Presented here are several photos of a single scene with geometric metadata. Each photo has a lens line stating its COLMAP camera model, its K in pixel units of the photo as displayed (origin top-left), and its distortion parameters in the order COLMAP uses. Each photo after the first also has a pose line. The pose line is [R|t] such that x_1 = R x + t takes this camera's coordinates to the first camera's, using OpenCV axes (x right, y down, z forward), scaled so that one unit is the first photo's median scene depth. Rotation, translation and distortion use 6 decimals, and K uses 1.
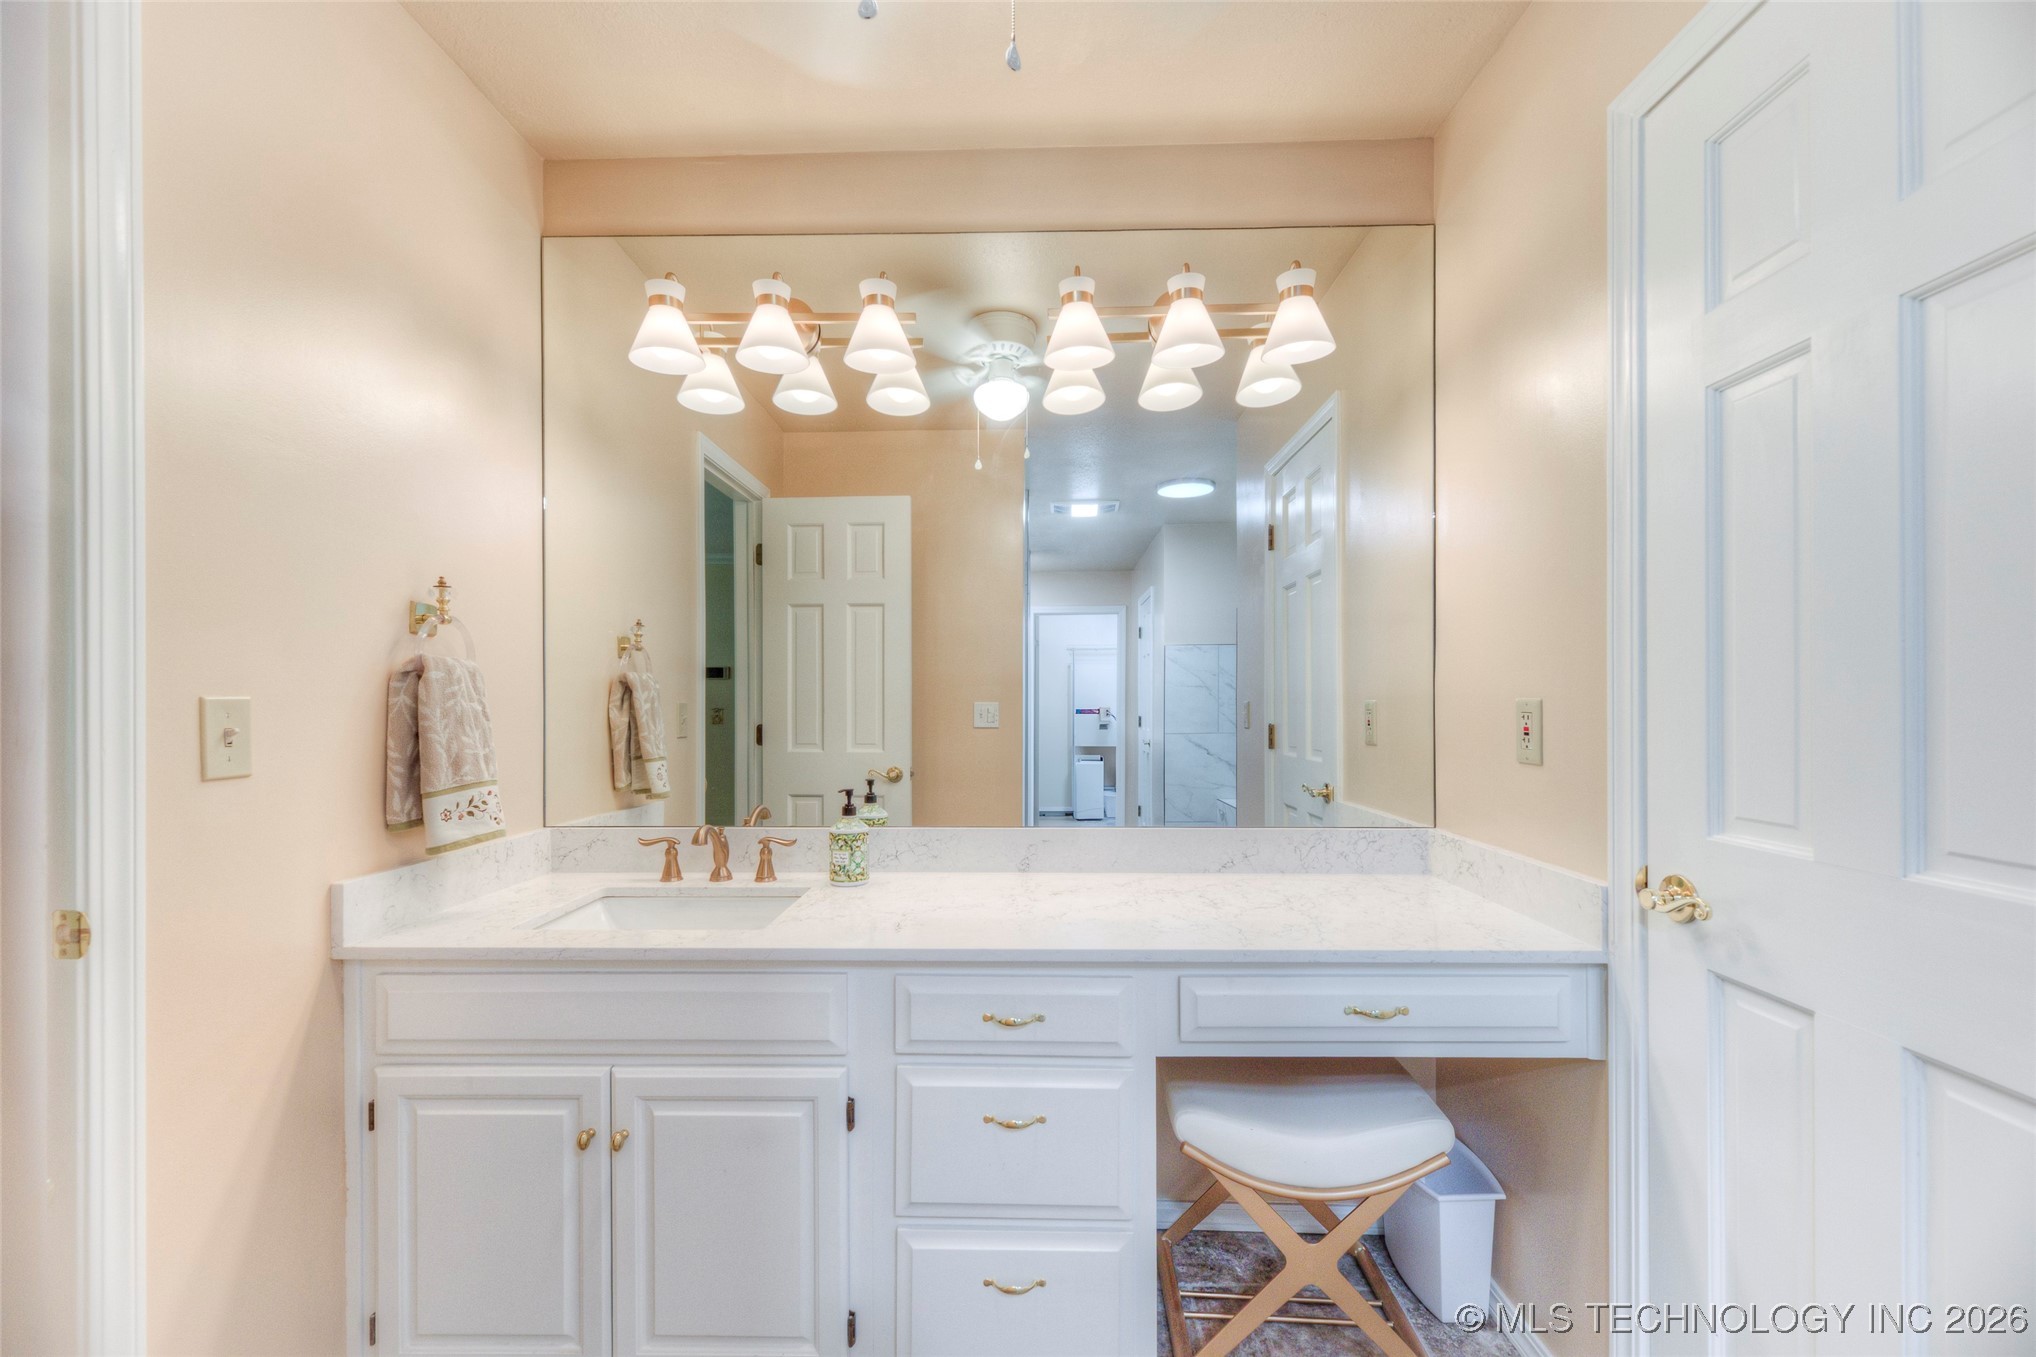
lens RADIAL K [[818.7, 0, 1023.4], [0, 818.7, 694.9], [0, 0, 1]] dist [0.008631, -0.001624]
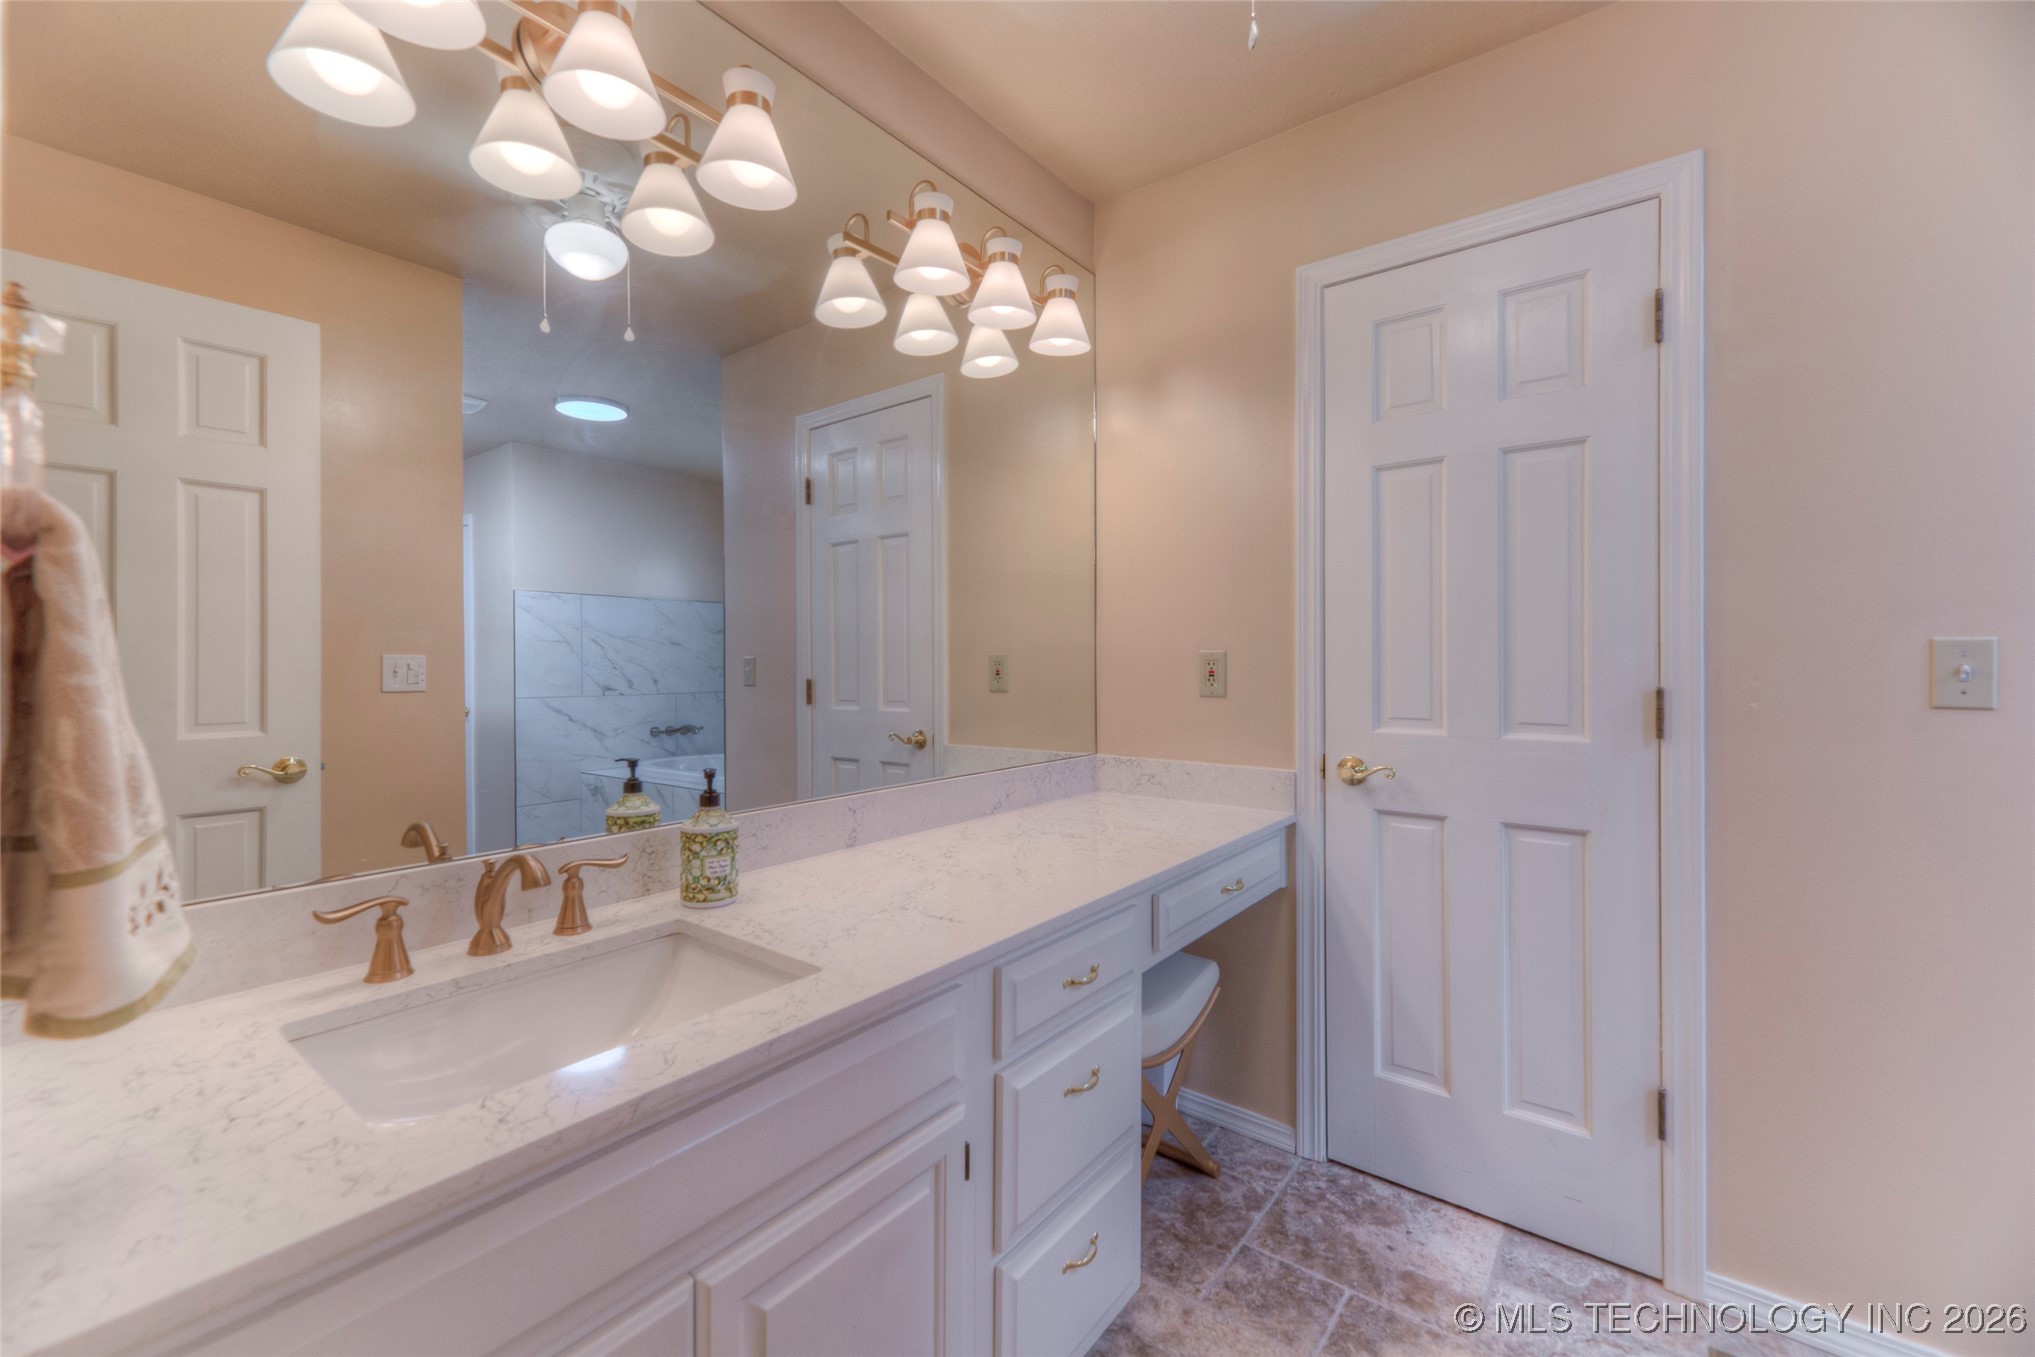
lens RADIAL K [[818.3, 0, 1020.5], [0, 818.3, 667.6], [0, 0, 1]] dist [0.008631, -0.001624]
pose [[0.604106, -0.004104, 0.796894, -0.606926], [-0.006256, 0.999932, 0.009892, 0.018960], [-0.796880, -0.010961, 0.604039, 0.358711]]
